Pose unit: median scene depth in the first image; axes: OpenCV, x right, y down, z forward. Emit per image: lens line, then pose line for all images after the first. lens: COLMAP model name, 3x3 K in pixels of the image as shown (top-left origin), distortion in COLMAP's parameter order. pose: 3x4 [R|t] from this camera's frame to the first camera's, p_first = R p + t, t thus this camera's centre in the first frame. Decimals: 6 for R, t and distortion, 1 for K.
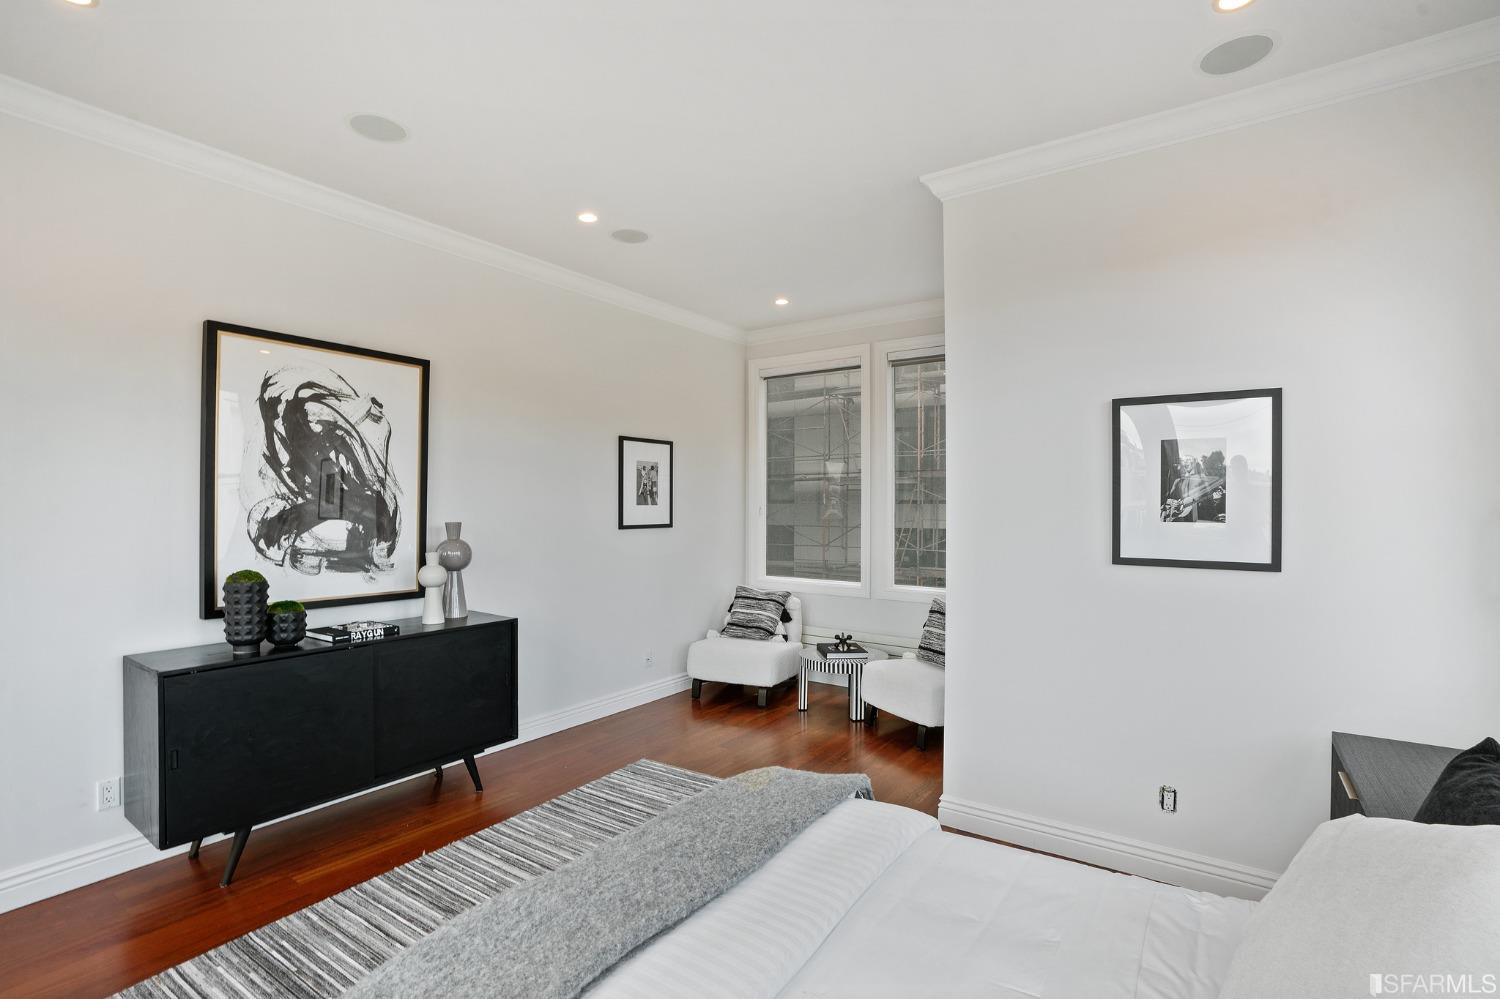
lens RADIAL K [[683.0, 0, 753.0], [0, 683.0, 506.7], [0, 0, 1]] dist [-0.004377, -0.000477]
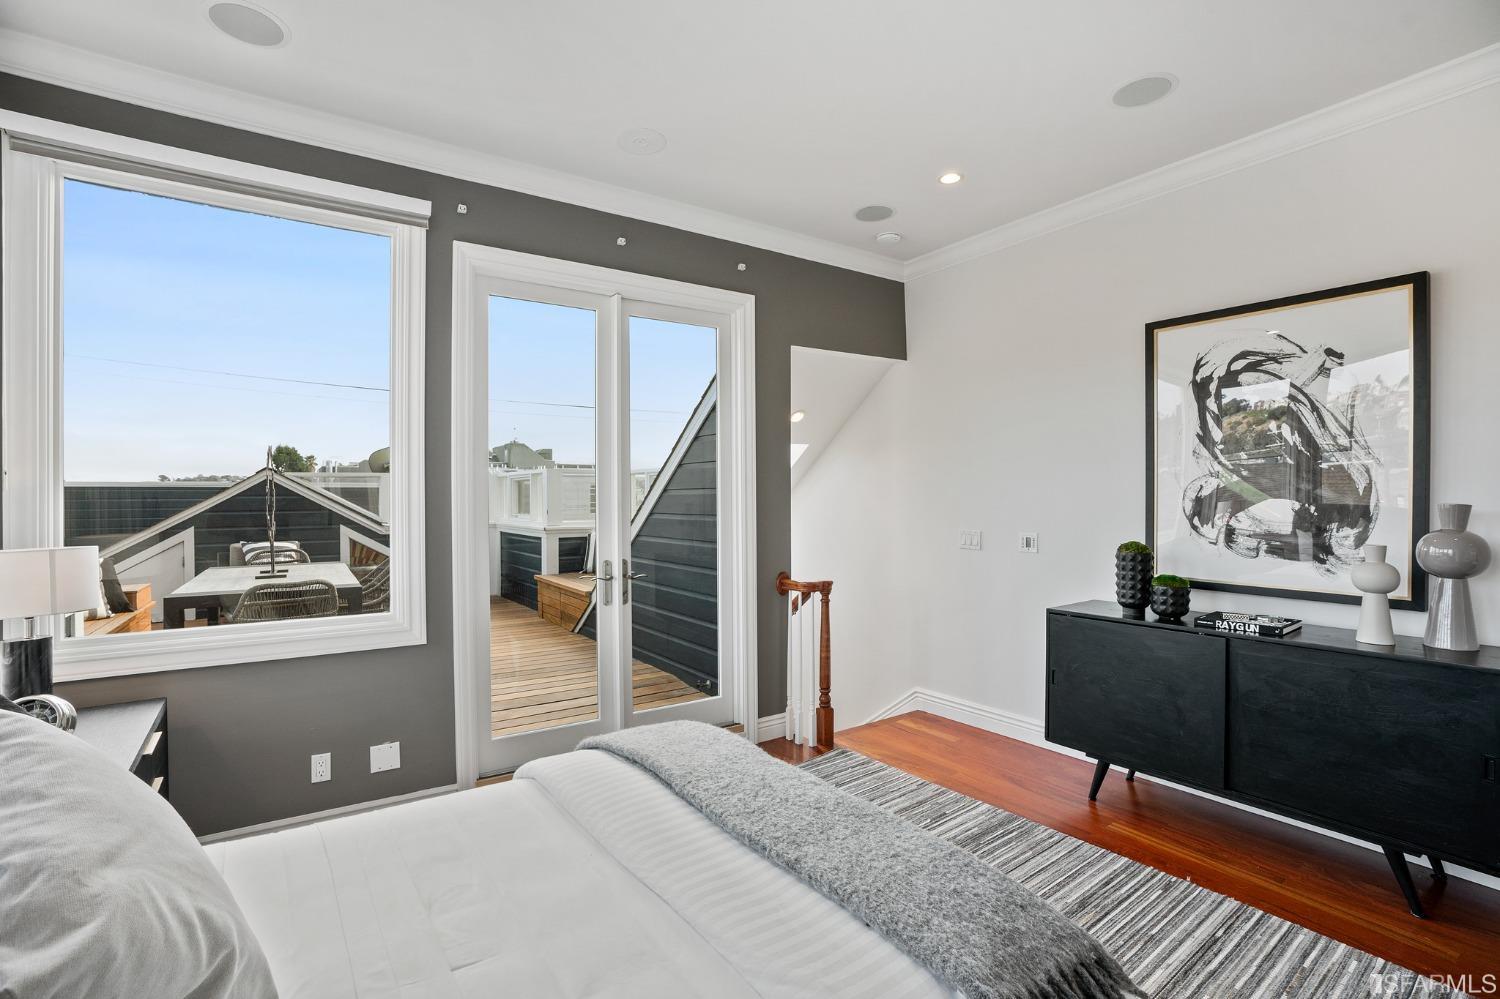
lens RADIAL K [[683.0, 0, 750.7], [0, 683.0, 497.3], [0, 0, 1]] dist [-0.004377, -0.000477]
pose [[-0.307238, 0.002383, -0.951630, 0.453185], [0.004858, 0.999988, 0.000935, 0.013562], [0.951620, -0.004336, -0.307246, 0.642487]]
